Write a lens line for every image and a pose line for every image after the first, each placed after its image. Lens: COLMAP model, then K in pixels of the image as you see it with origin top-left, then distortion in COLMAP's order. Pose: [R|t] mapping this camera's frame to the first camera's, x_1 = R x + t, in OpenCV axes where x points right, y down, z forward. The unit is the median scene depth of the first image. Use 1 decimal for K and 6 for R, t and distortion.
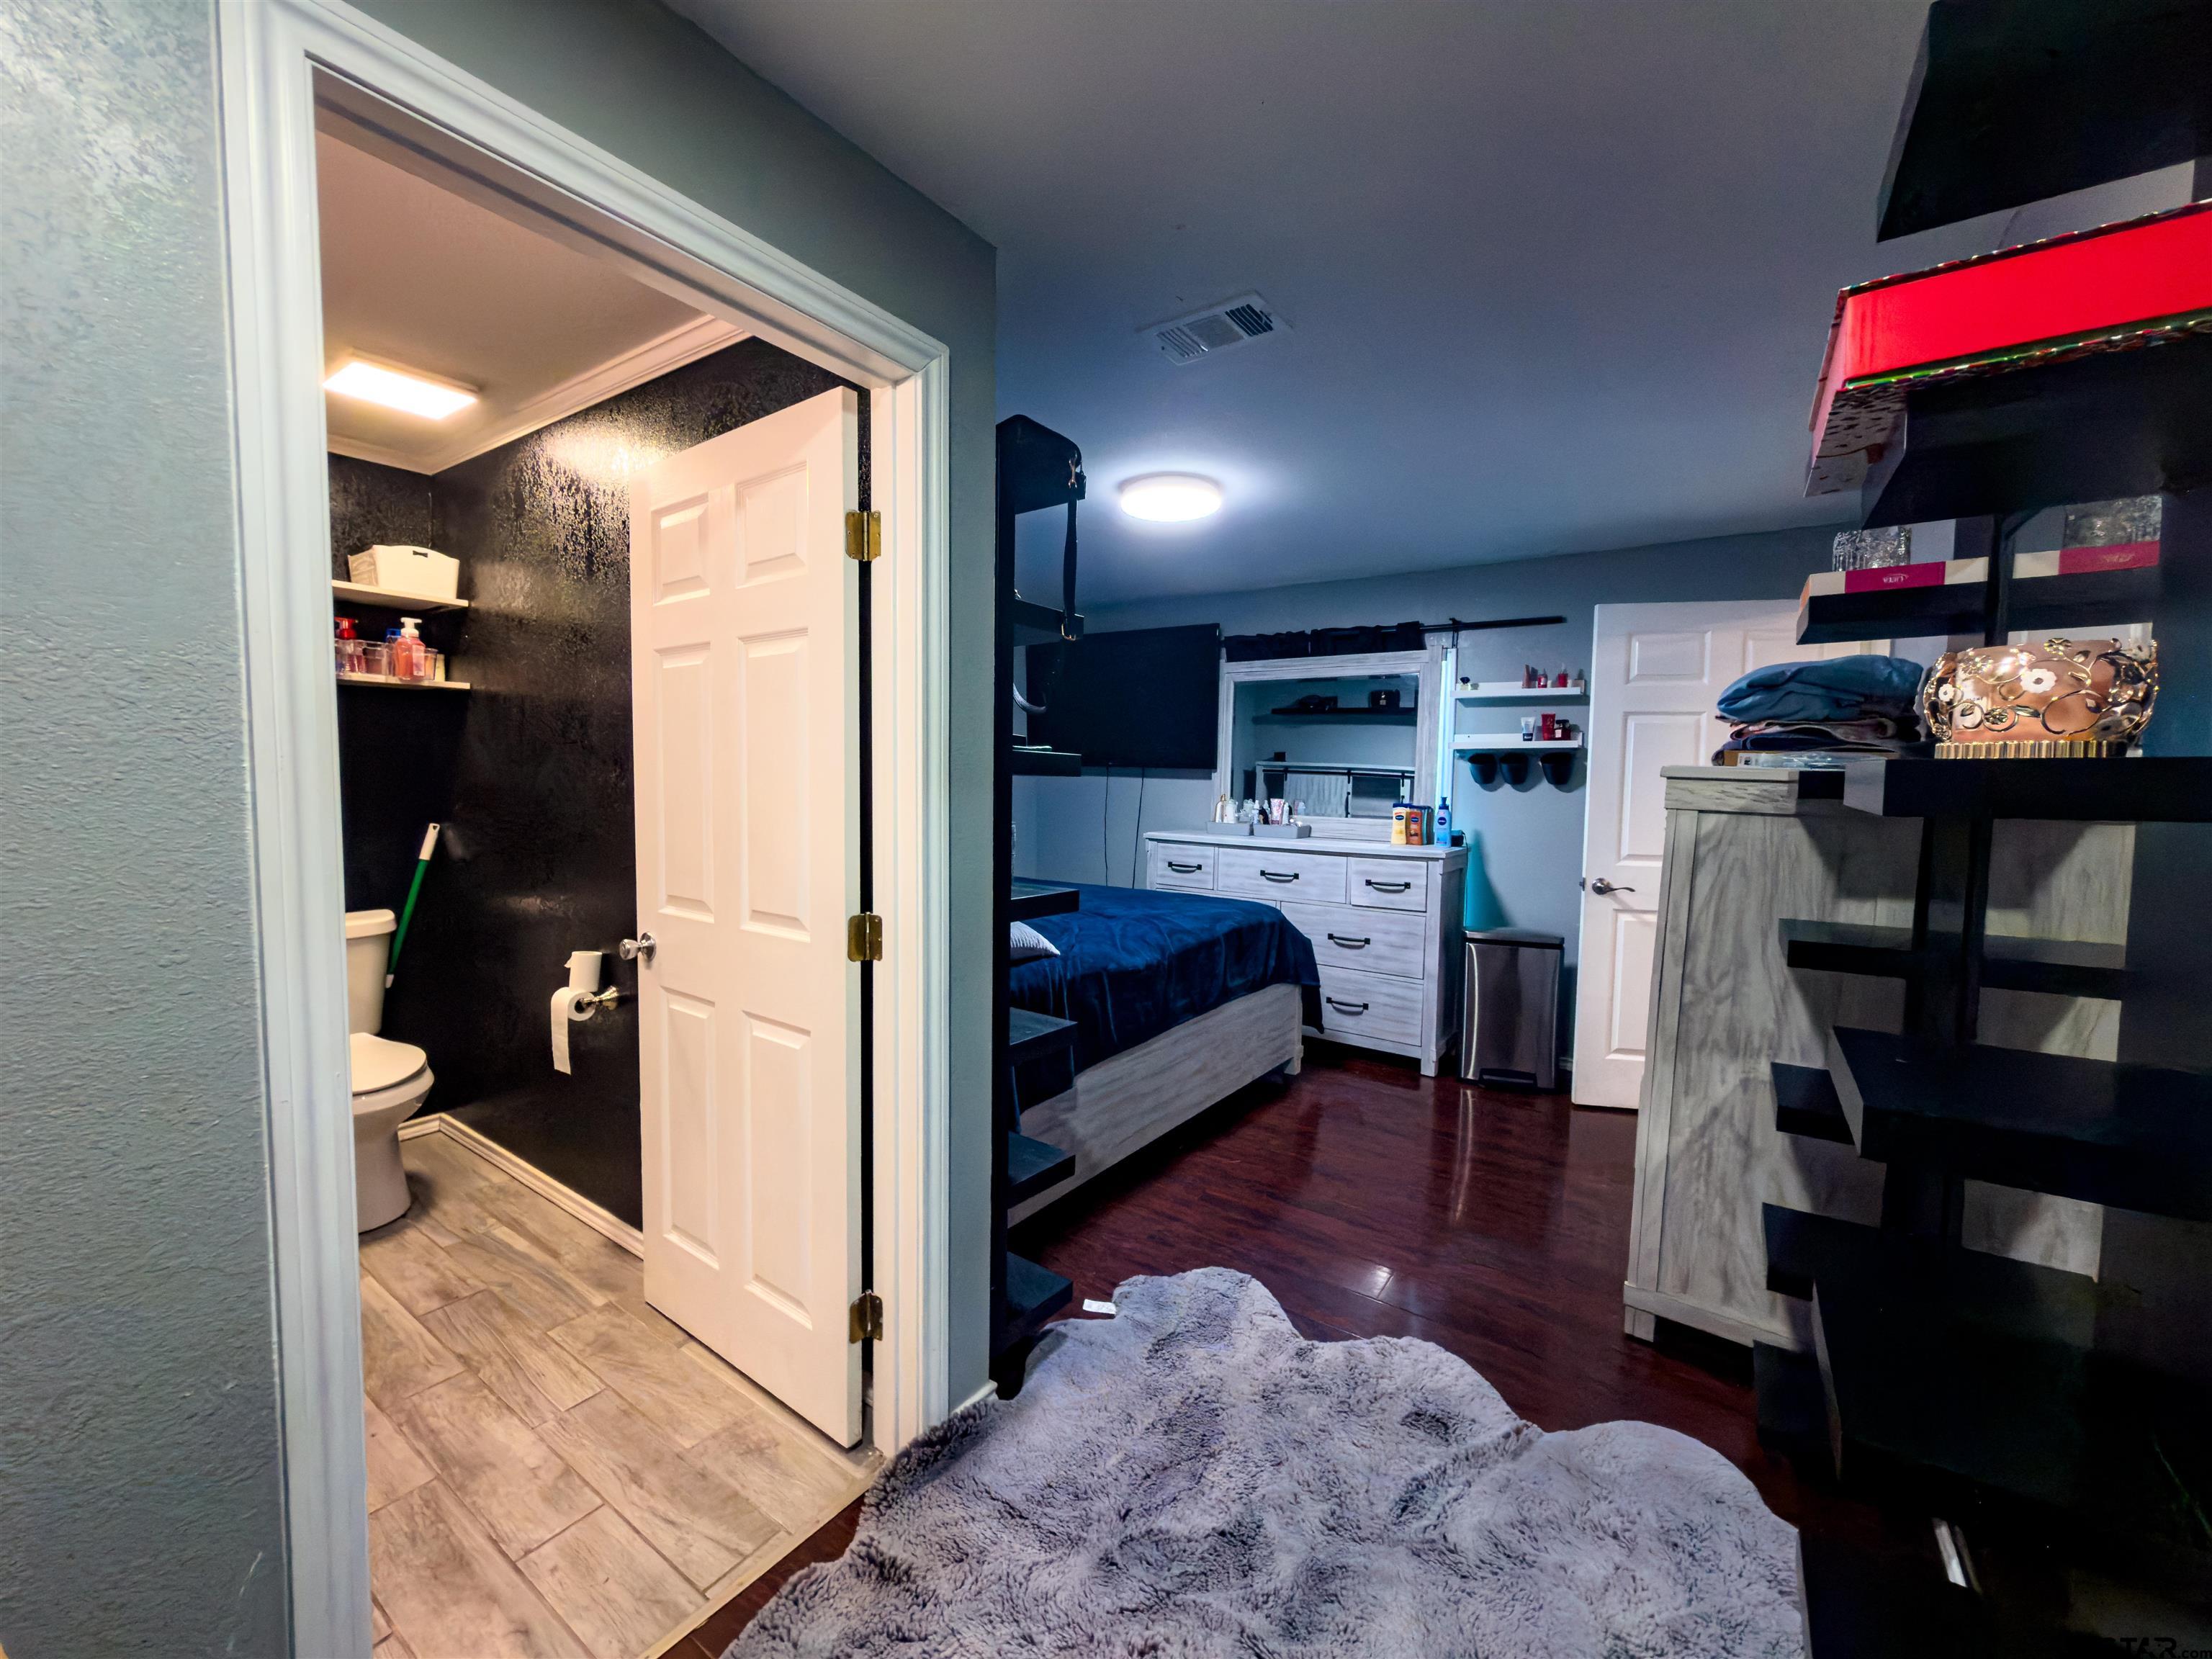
lens RADIAL K [[888.3, 0, 1106.0], [0, 888.3, 829.5], [0, 0, 1]] dist [-0.001727, -0.000010]
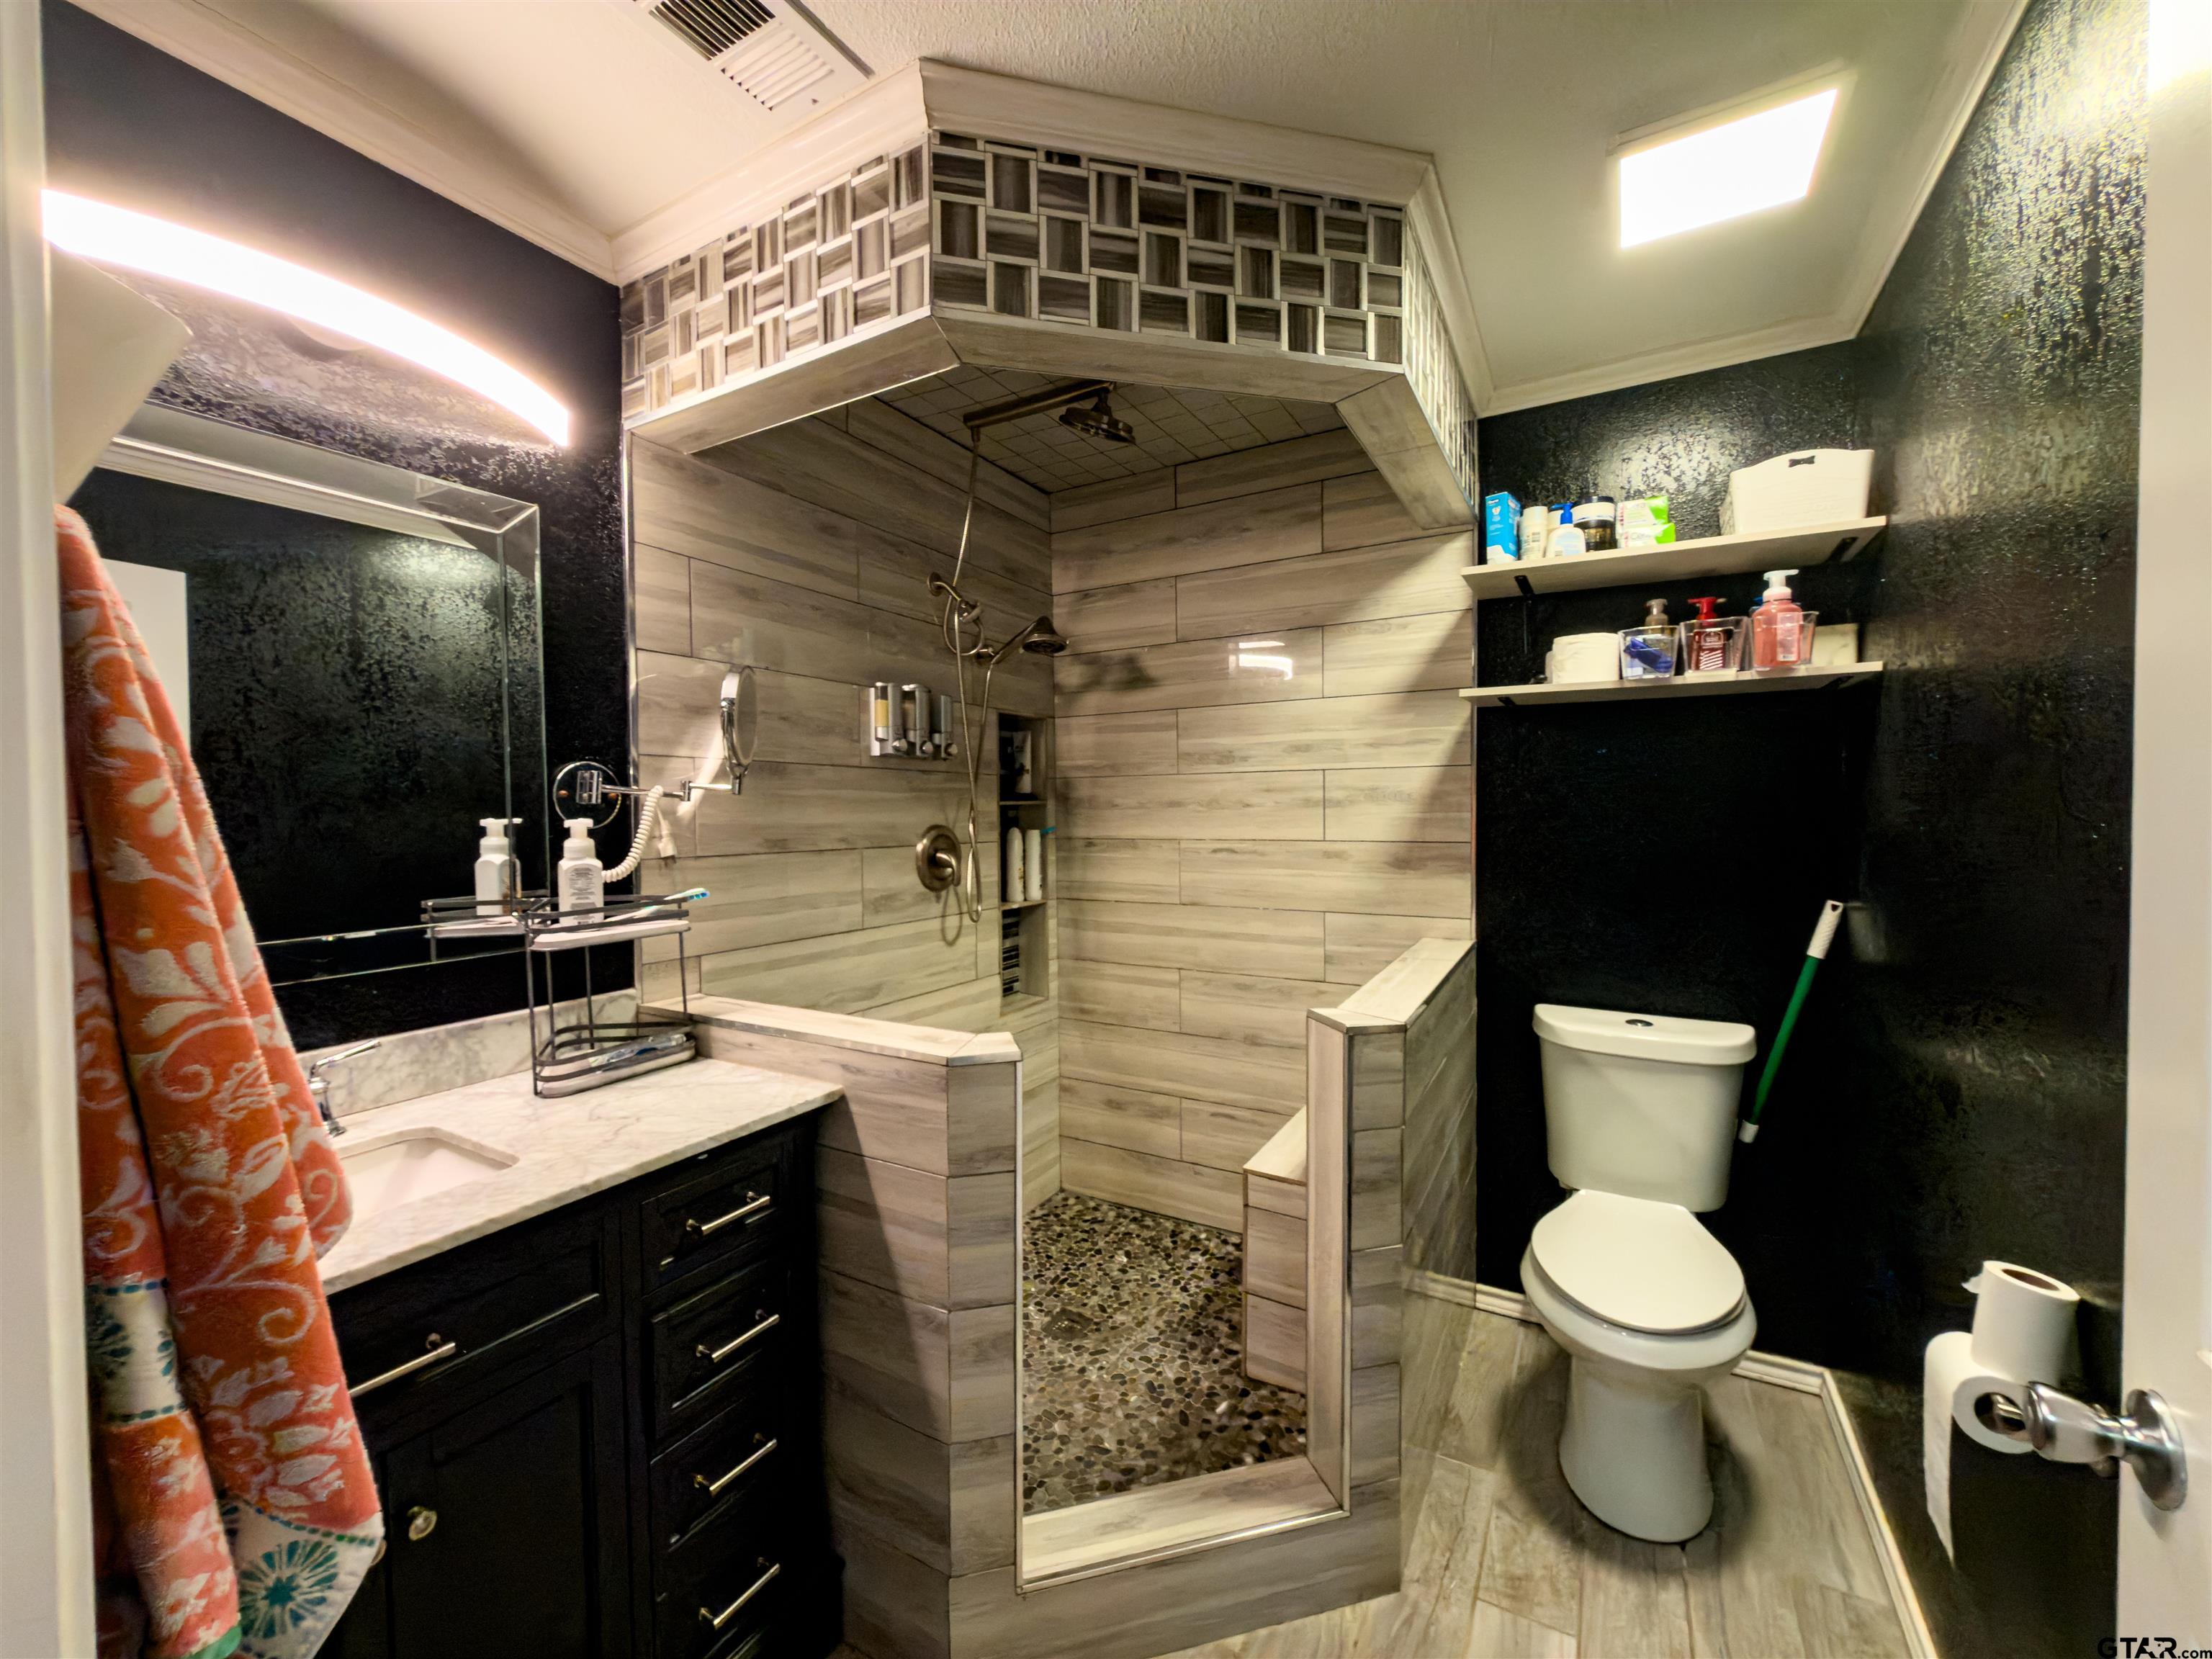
lens RADIAL K [[888.3, 0, 1106.0], [0, 888.3, 829.5], [0, 0, 1]] dist [-0.001727, -0.000010]
pose [[0.090027, 0.005228, -0.995926, -0.208305], [-0.055788, 0.998443, 0.000199, -0.031120], [0.994376, 0.055542, 0.090179, 0.489732]]
